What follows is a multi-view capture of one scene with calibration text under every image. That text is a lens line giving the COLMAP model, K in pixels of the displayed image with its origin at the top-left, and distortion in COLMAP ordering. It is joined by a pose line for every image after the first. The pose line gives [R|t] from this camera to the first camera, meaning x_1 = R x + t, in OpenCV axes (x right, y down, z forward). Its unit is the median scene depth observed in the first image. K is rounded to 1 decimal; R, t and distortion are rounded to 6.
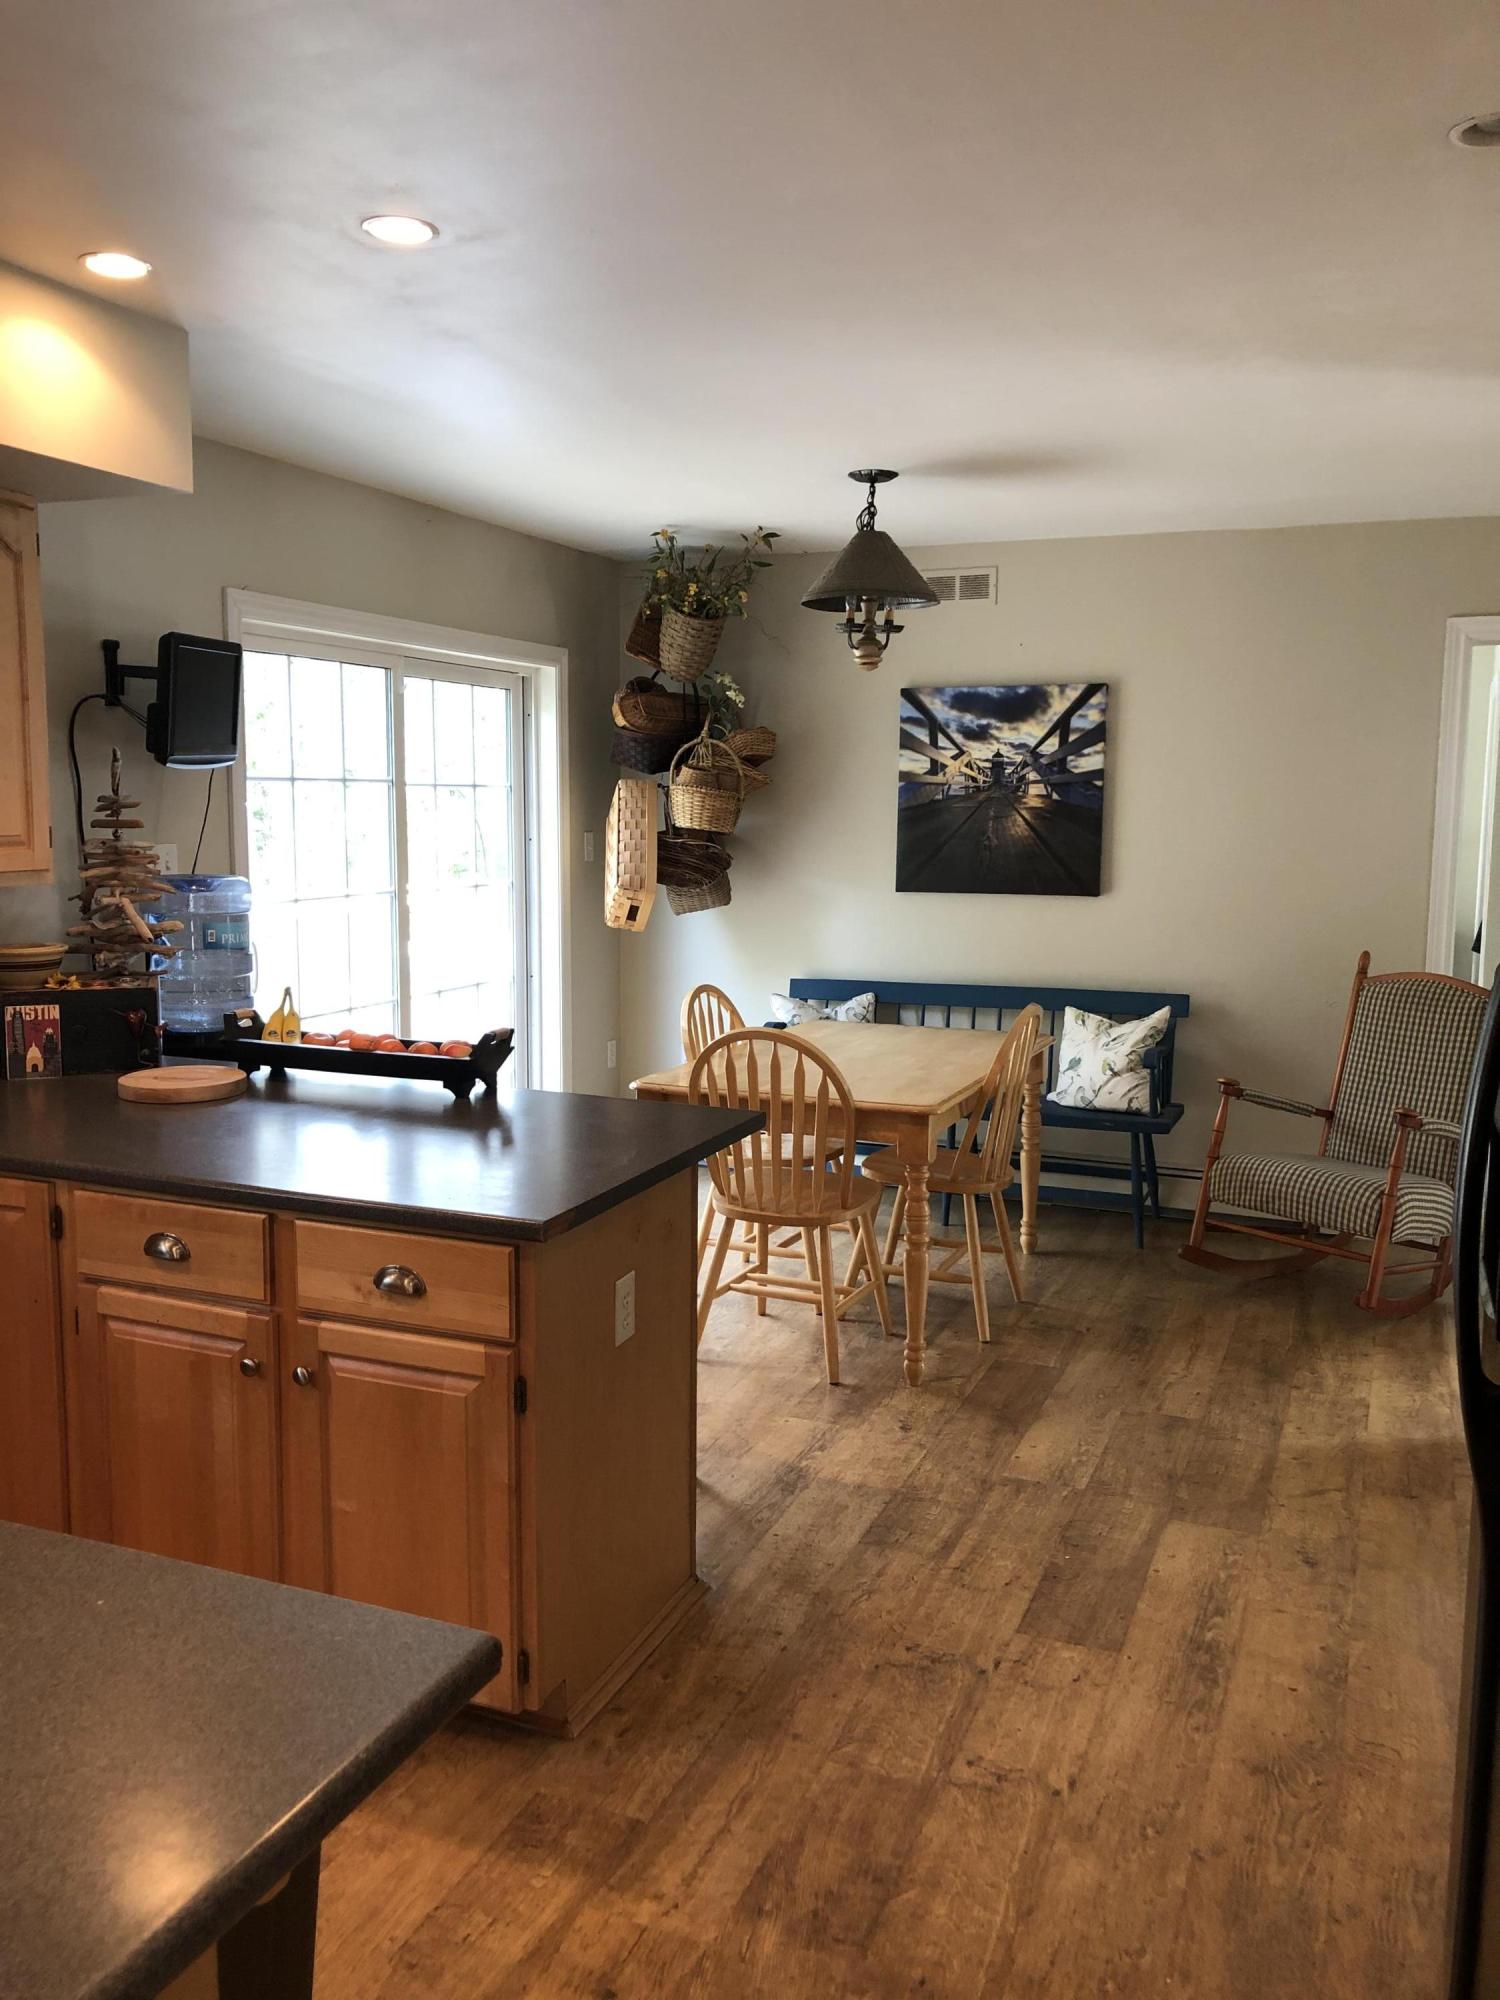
lens RADIAL K [[1649.7, 0, 709.1], [0, 1649.7, 1012.0], [0, 0, 1]] dist [0.022809, -0.018274]
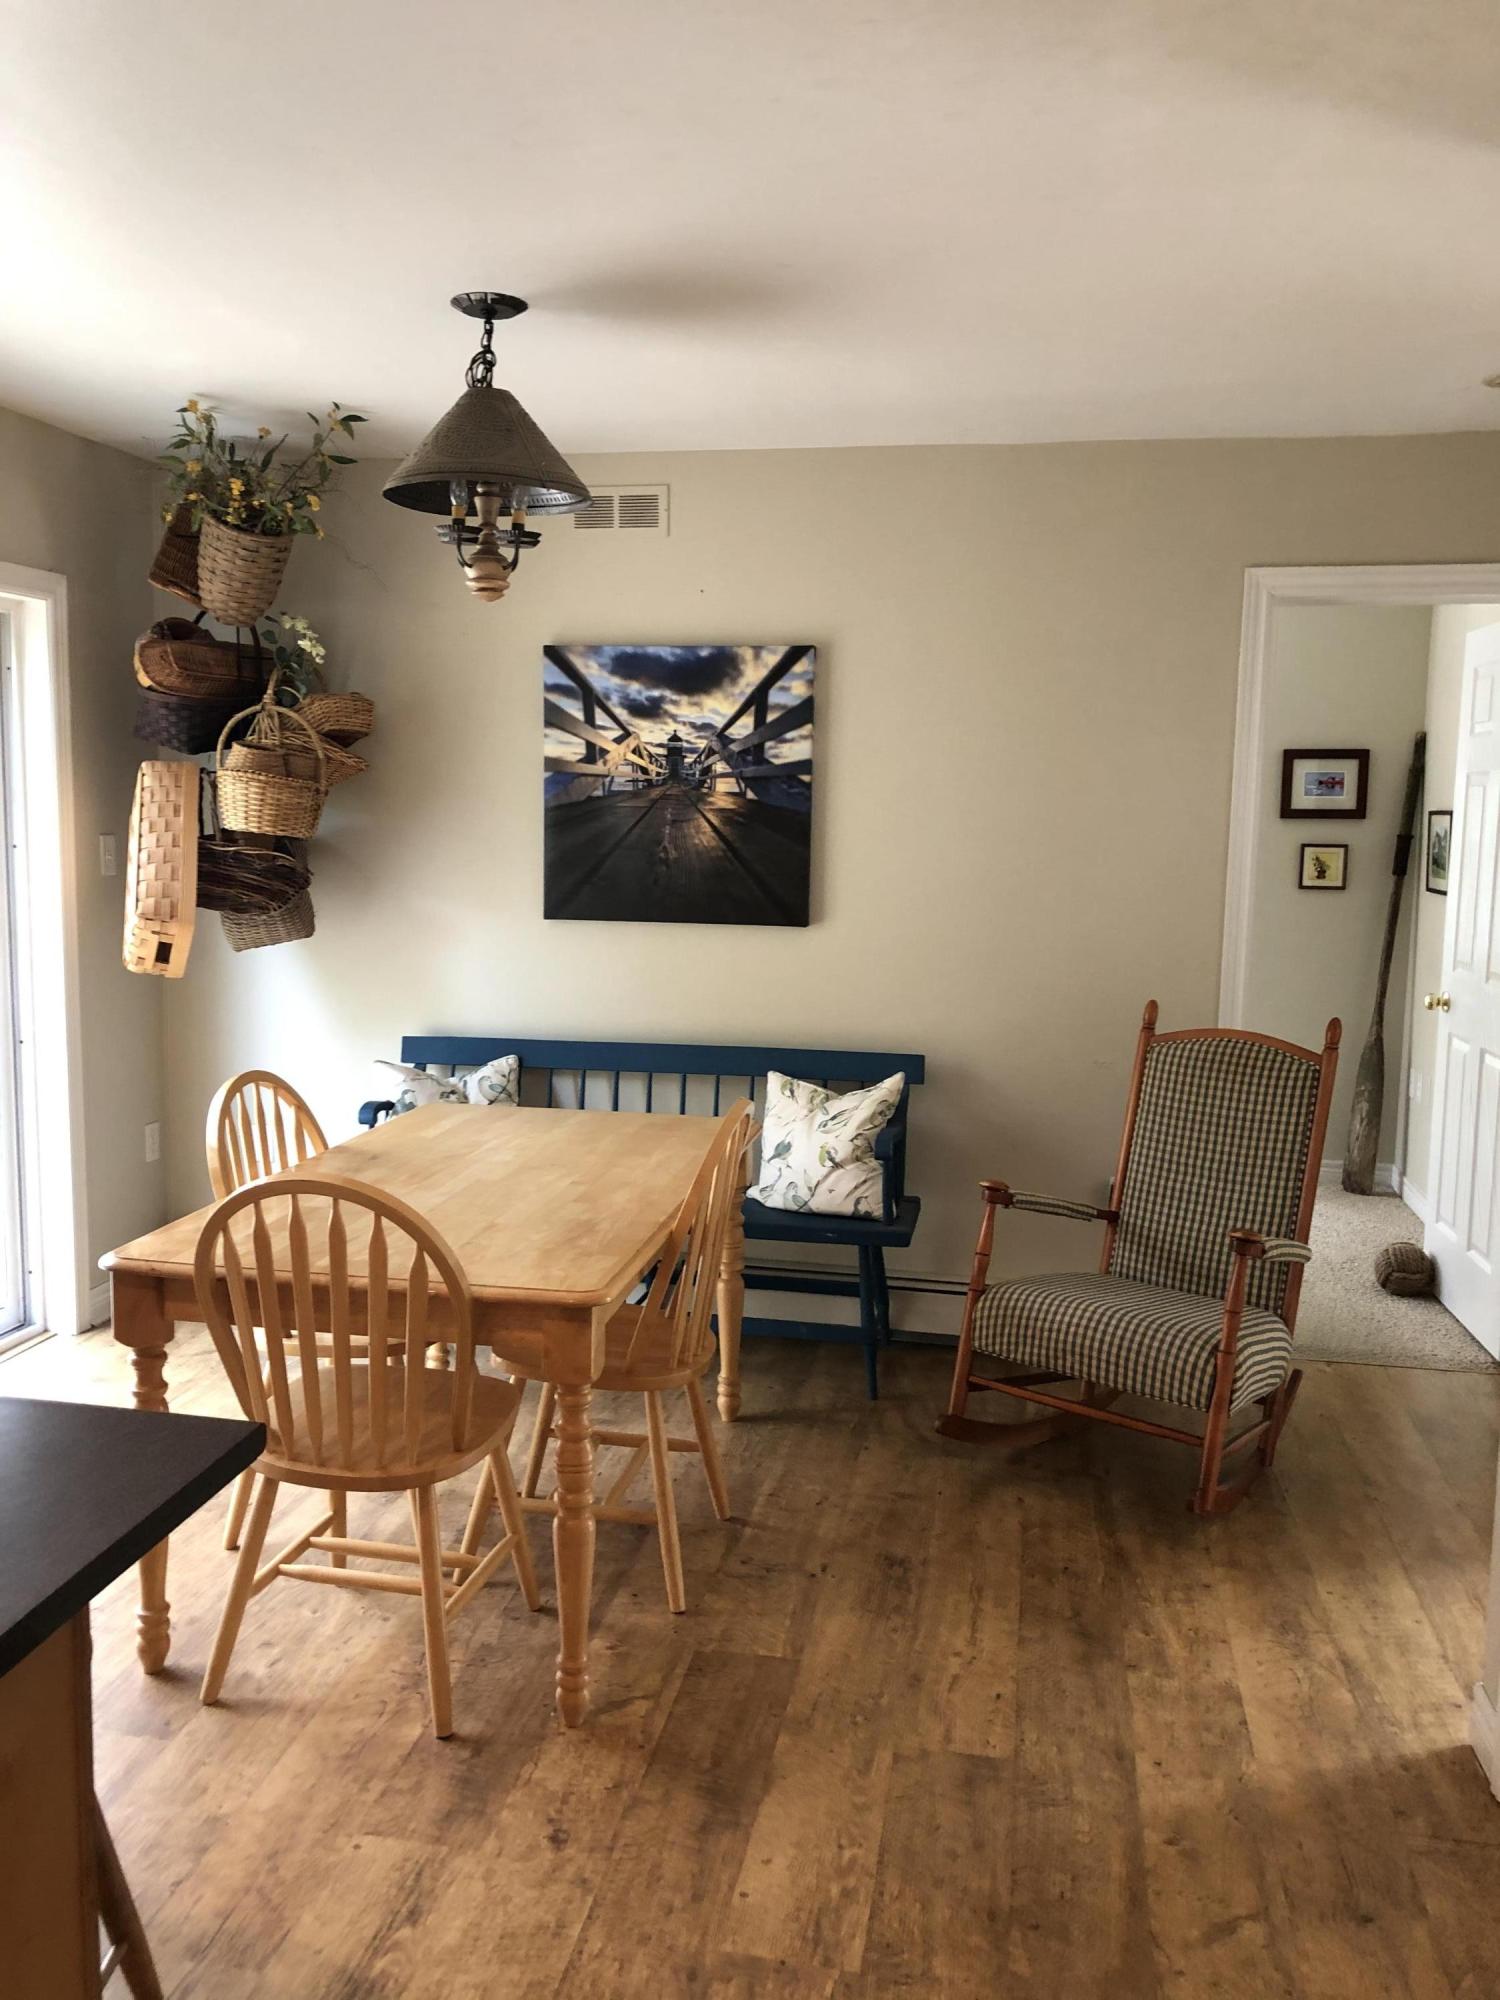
lens RADIAL K [[1649.7, 0, 736.3], [0, 1649.7, 994.3], [0, 0, 1]] dist [0.022809, -0.018274]
pose [[0.975646, -0.015017, 0.218836, 0.042644], [0.016553, 0.999850, -0.005189, -0.040801], [-0.218725, 0.008685, 0.975748, 0.307537]]
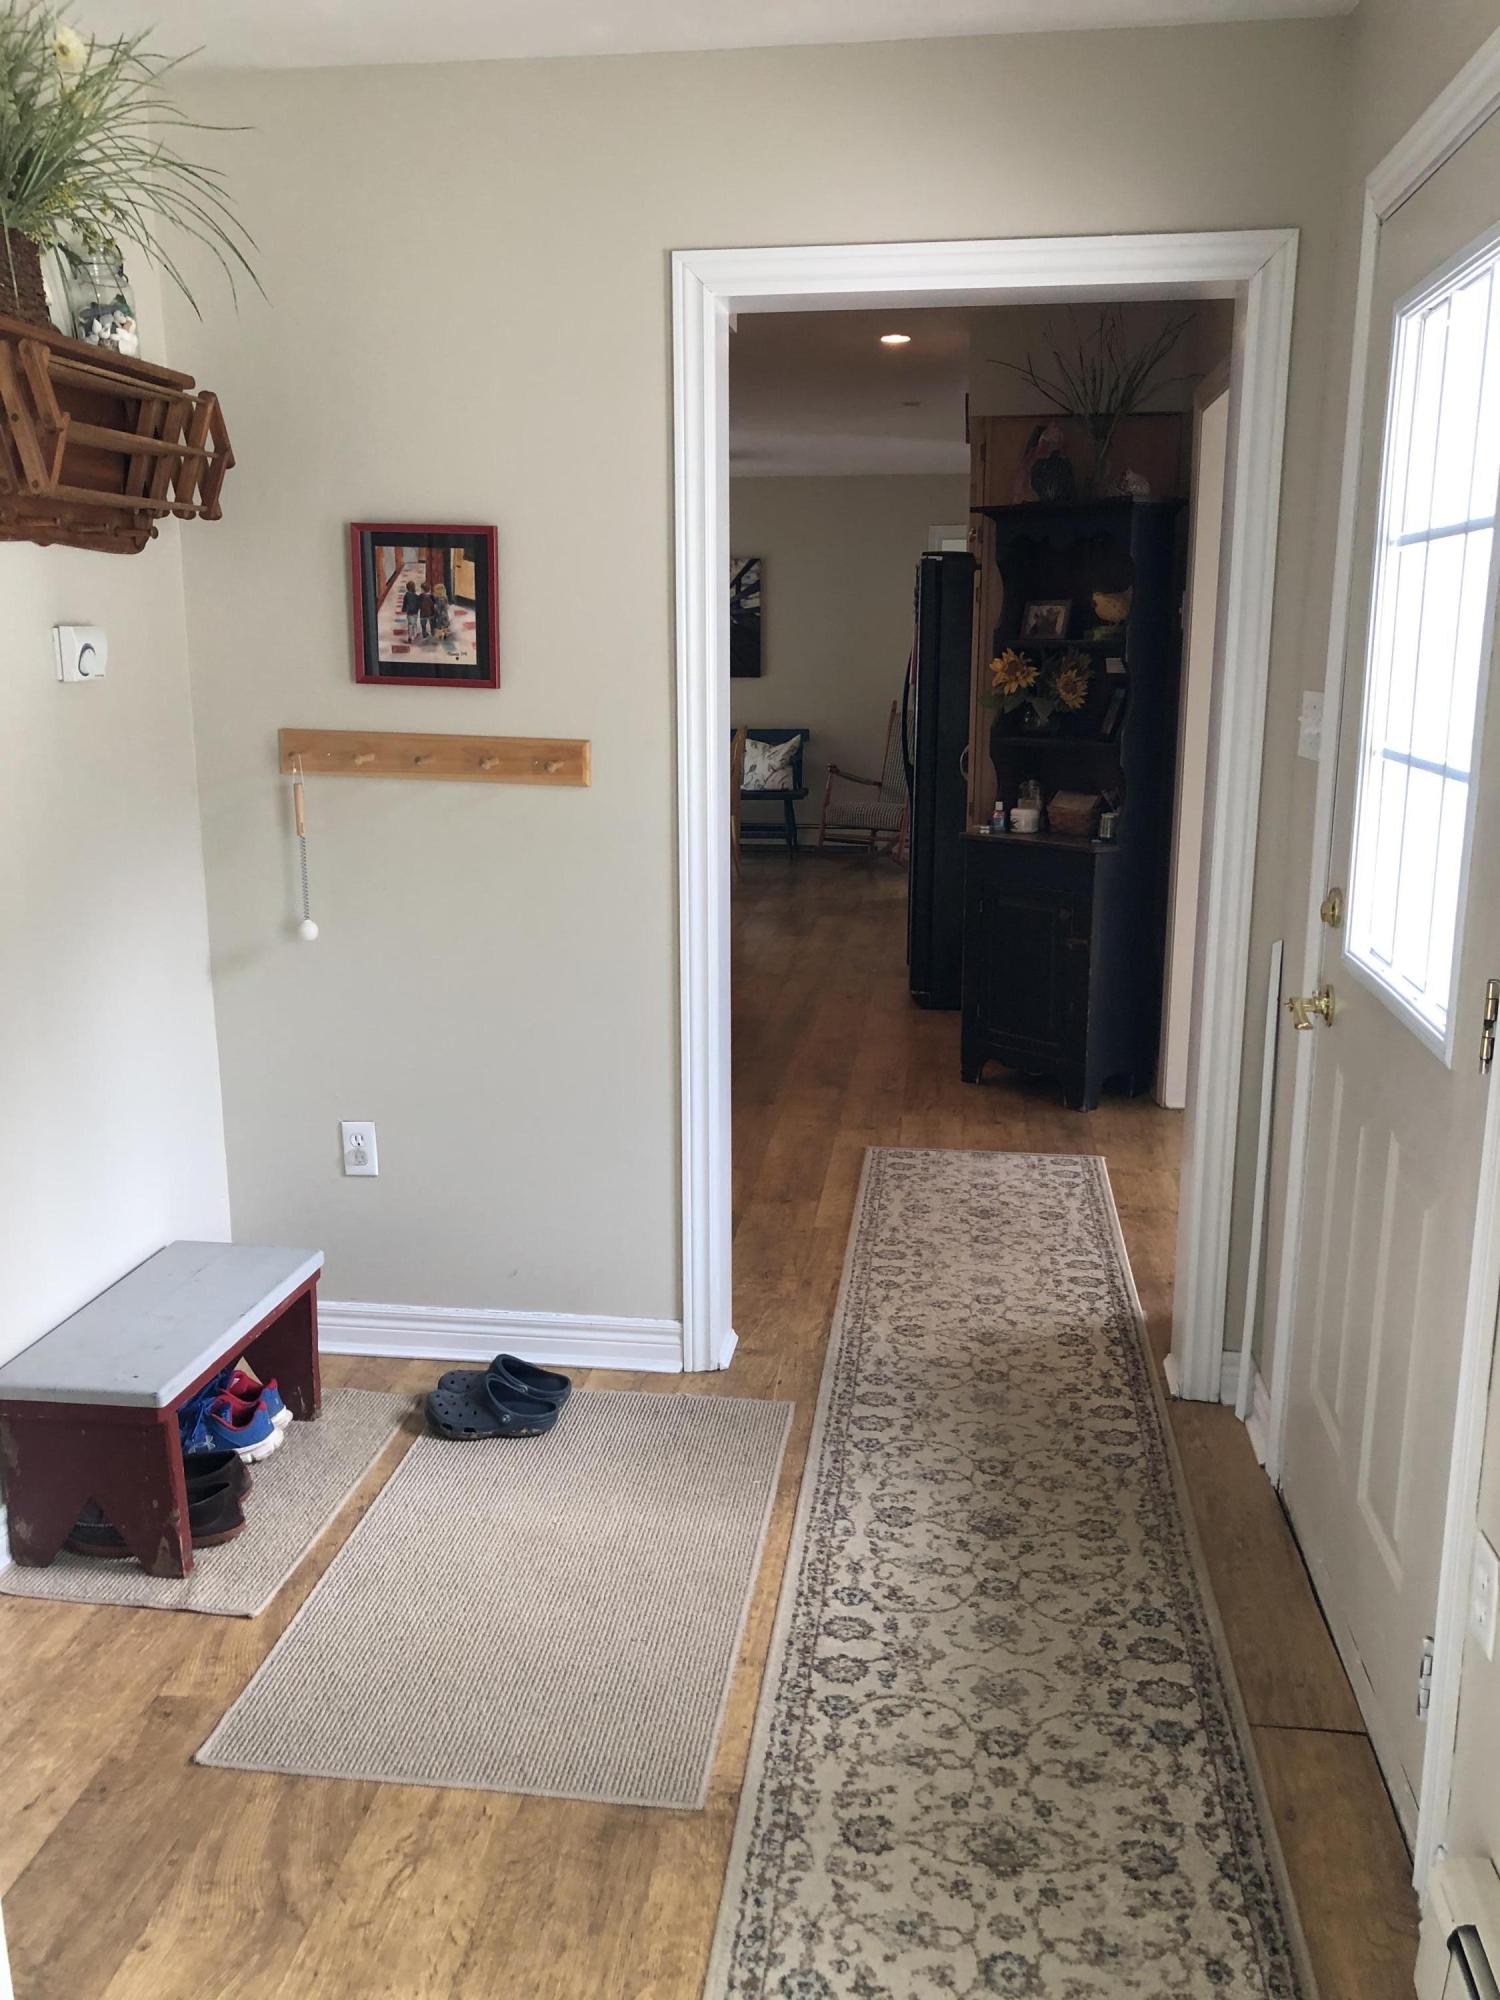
lens RADIAL K [[1649.7, 0, 749.3], [0, 1649.7, 1005.4], [0, 0, 1]] dist [0.022809, -0.018274]
pose [[0.967477, -0.067185, 0.243875, -0.285758], [0.046237, 0.994811, 0.090631, 0.145303], [-0.248698, -0.076407, 0.965563, -0.916583]]
